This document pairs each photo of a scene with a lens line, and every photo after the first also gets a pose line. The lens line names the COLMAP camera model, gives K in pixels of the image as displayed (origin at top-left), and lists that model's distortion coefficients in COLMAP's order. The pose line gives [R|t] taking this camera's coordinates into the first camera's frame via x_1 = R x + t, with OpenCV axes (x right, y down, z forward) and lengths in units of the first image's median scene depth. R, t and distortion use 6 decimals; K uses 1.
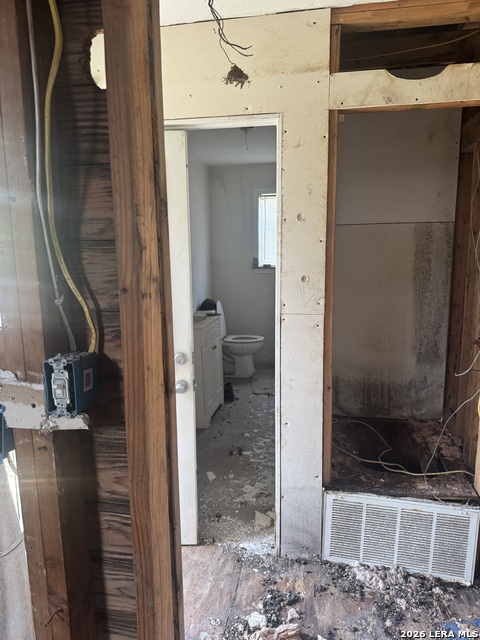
lens RADIAL K [[450.2, 0, 242.5], [0, 450.2, 323.4], [0, 0, 1]] dist [0.049147, -0.062733]
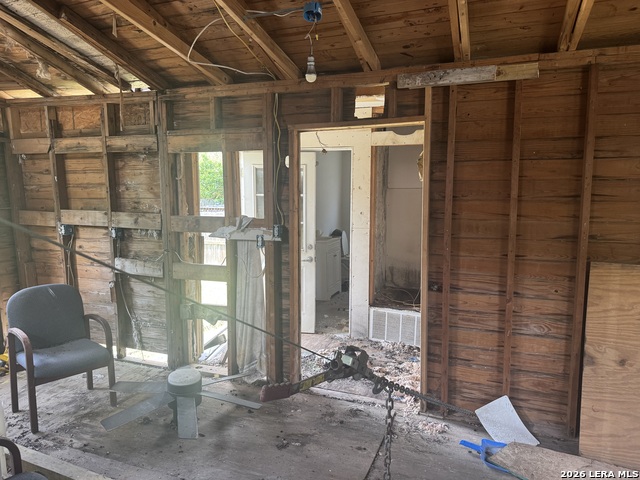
lens RADIAL K [[450.2, 0, 320.9], [0, 450.2, 240.8], [0, 0, 1]] dist [0.049147, -0.062733]
pose [[0.986066, 0.032242, -0.163201, 0.318161], [-0.041843, 0.997568, -0.055736, 0.188373], [0.161007, 0.061788, 0.985017, -1.365650]]
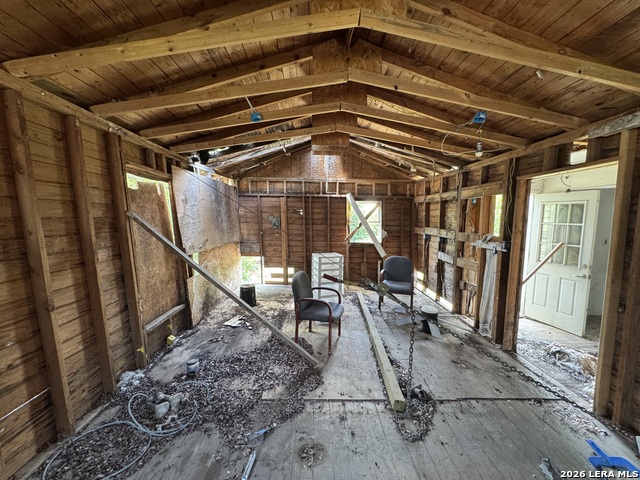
lens RADIAL K [[257.7, 0, 318.9], [0, 257.7, 238.9], [0, 0, 1]] dist [-0.010208, 0.001325]
pose [[0.207741, 0.100468, -0.973011, 1.177635], [-0.189847, 0.979939, 0.060650, 0.140367], [0.959584, 0.172124, 0.222647, -1.101217]]
